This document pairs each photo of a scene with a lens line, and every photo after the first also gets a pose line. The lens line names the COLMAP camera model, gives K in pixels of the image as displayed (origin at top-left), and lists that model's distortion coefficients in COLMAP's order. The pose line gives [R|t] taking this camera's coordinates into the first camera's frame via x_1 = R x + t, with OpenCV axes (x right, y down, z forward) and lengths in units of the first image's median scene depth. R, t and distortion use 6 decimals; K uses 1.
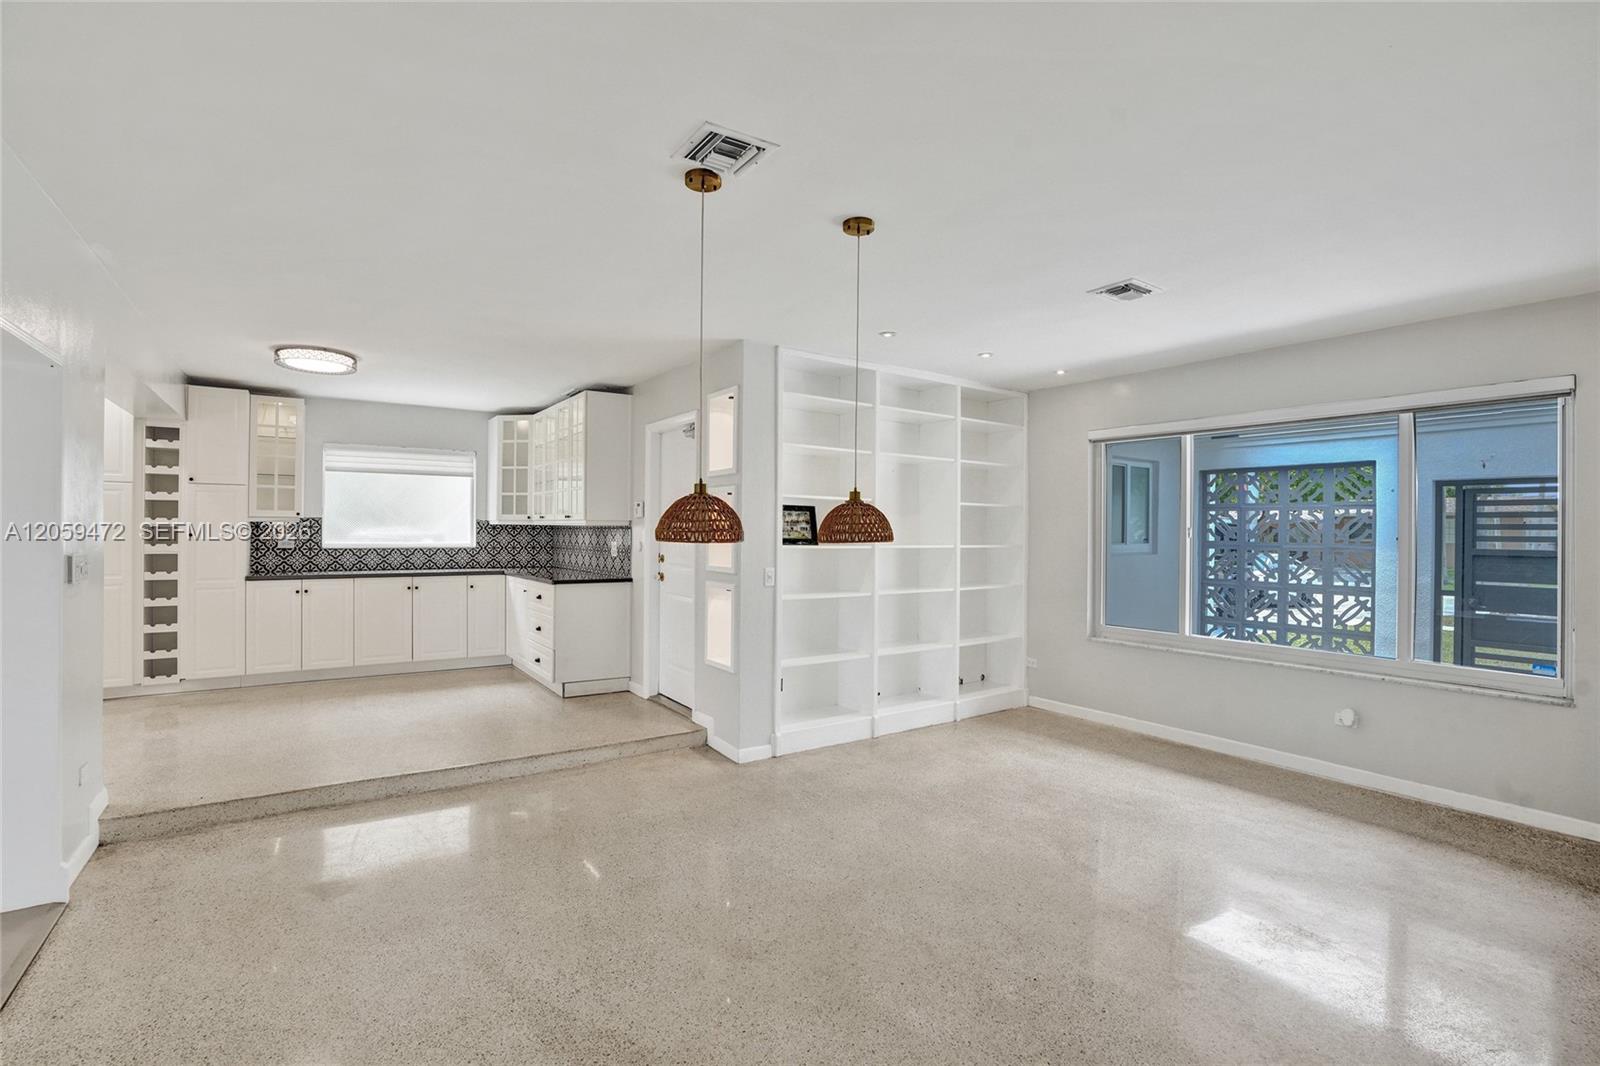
lens RADIAL K [[736.5, 0, 807.9], [0, 736.5, 531.8], [0, 0, 1]] dist [-0.070199, 0.025572]
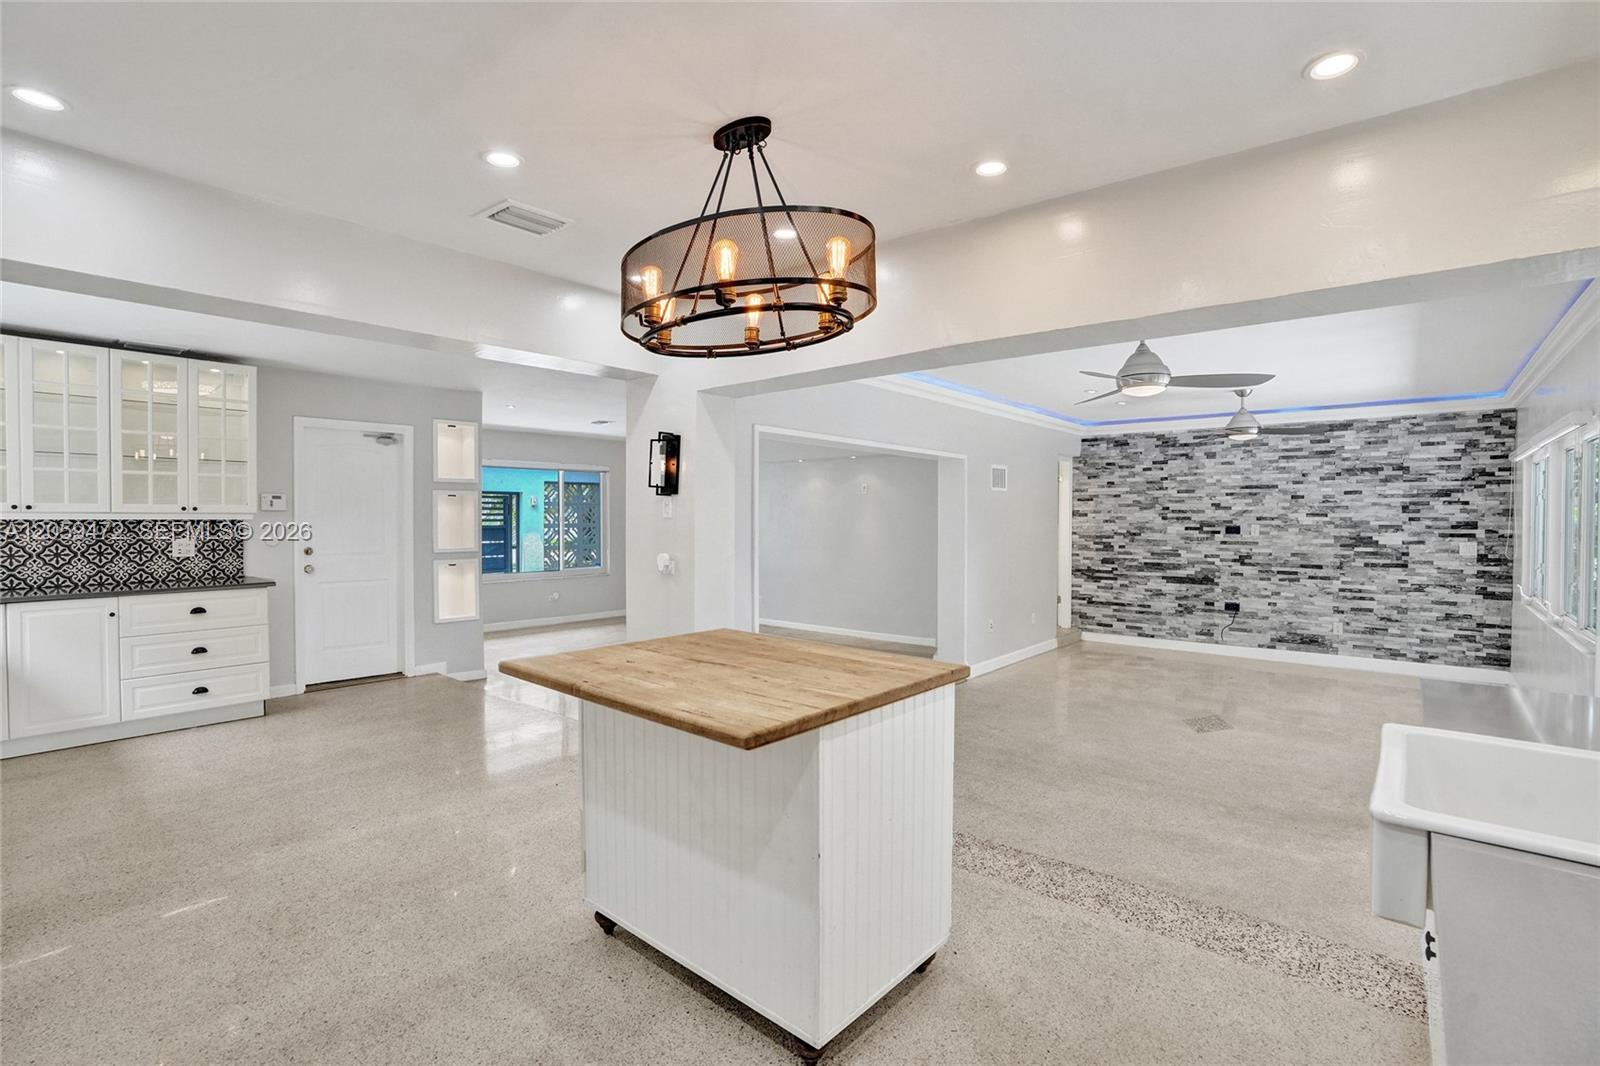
lens RADIAL K [[740.9, 0, 811.1], [0, 740.9, 526.3], [0, 0, 1]] dist [-0.065192, 0.026879]
pose [[-0.256340, -0.021921, 0.966338, -1.383629], [-0.002331, 0.999754, 0.022060, -0.022424], [-0.966584, 0.003402, -0.256328, 0.602999]]
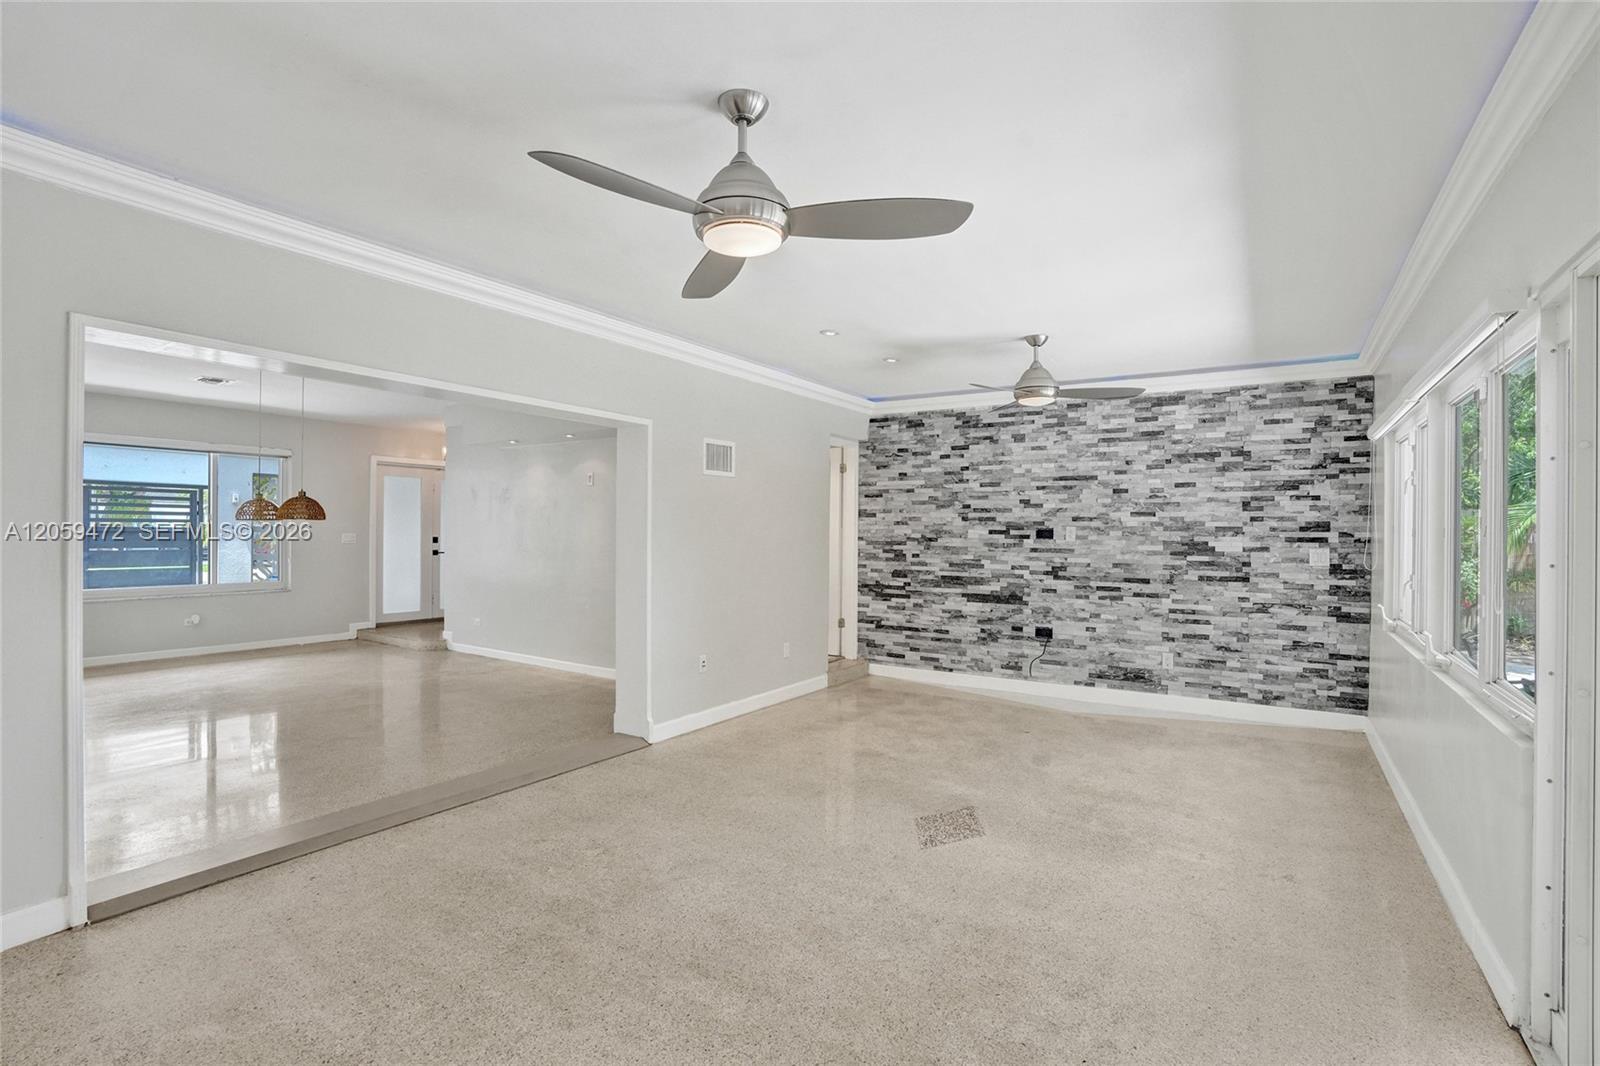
lens RADIAL K [[748.2, 0, 806.1], [0, 748.2, 530.3], [0, 0, 1]] dist [-0.071496, 0.027794]
pose [[-0.379498, -0.010771, 0.925130, -1.125472], [-0.011174, 0.999913, 0.007058, 0.005436], [-0.925125, -0.007659, -0.379585, 0.200643]]
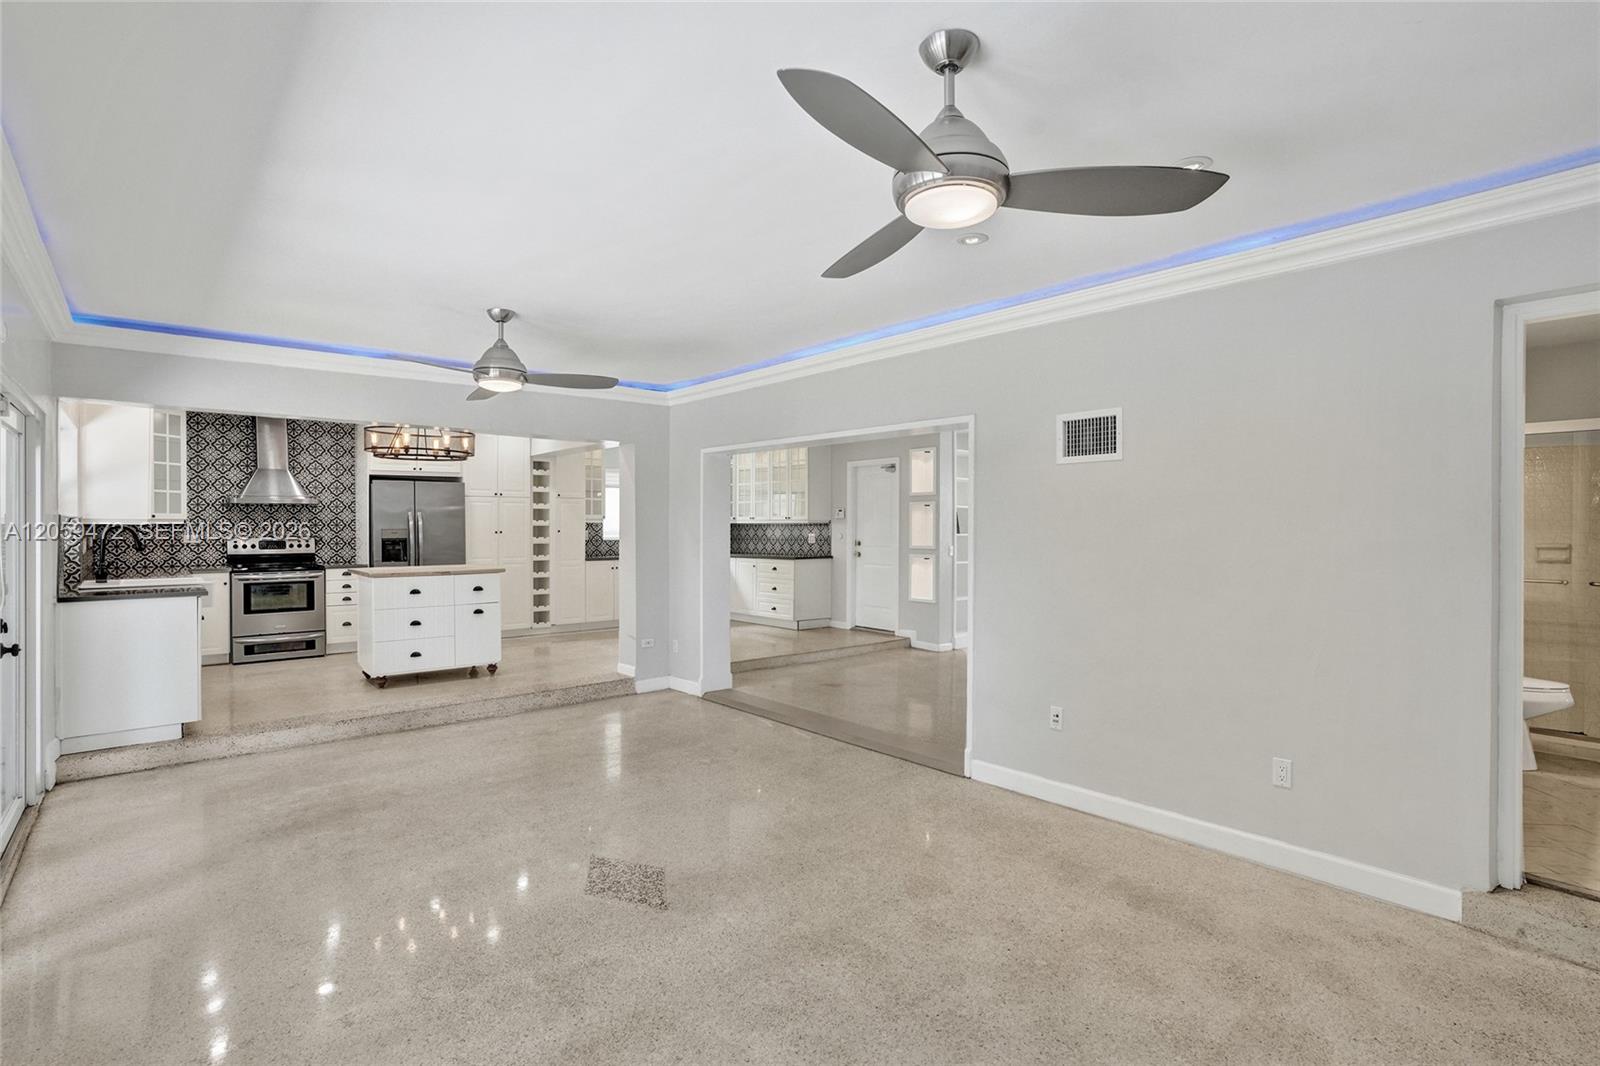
lens RADIAL K [[768.0, 0, 805.3], [0, 768.0, 531.2], [0, 0, 1]] dist [-0.059239, 0.030723]
pose [[0.994038, -0.007605, 0.108772, -0.520913], [0.007220, 0.999966, 0.003934, 0.001650], [-0.108798, -0.003125, 0.994059, -0.720393]]
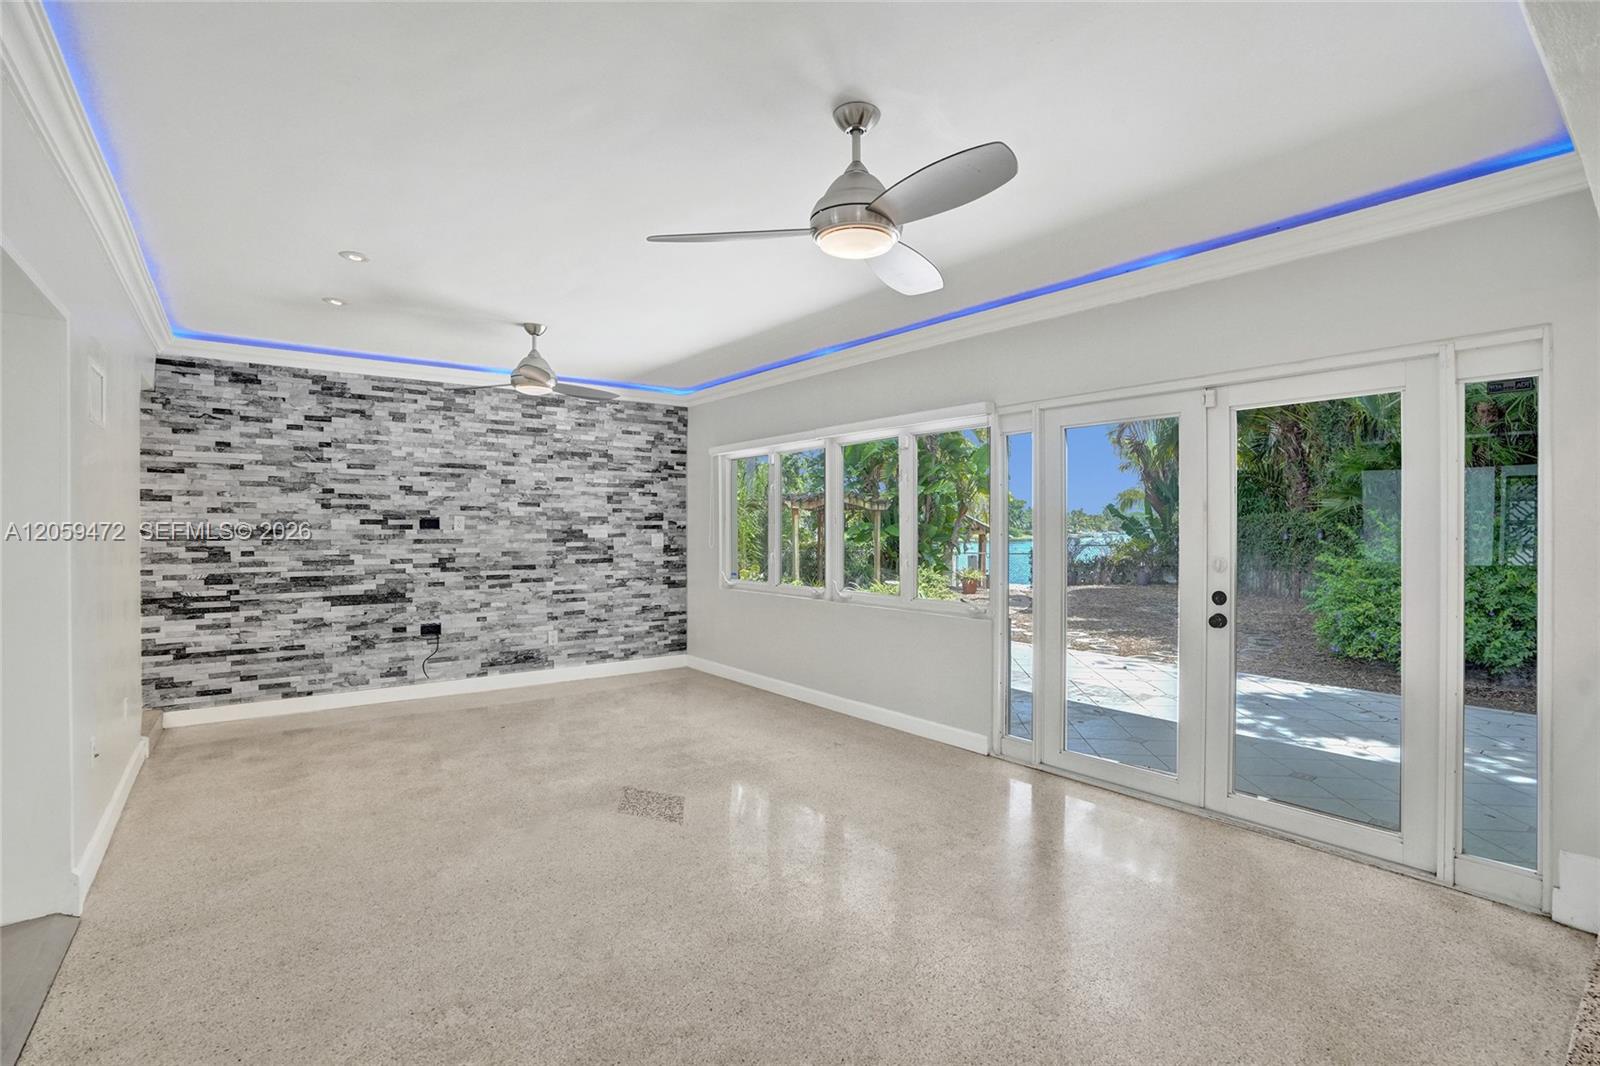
lens RADIAL K [[740.7, 0, 808.3], [0, 740.7, 529.7], [0, 0, 1]] dist [-0.076668, 0.034007]
pose [[-0.998693, -0.008312, -0.050440, -0.696938], [-0.008505, 0.999957, 0.003608, 0.015229], [0.050408, 0.004032, -0.998721, 0.496305]]
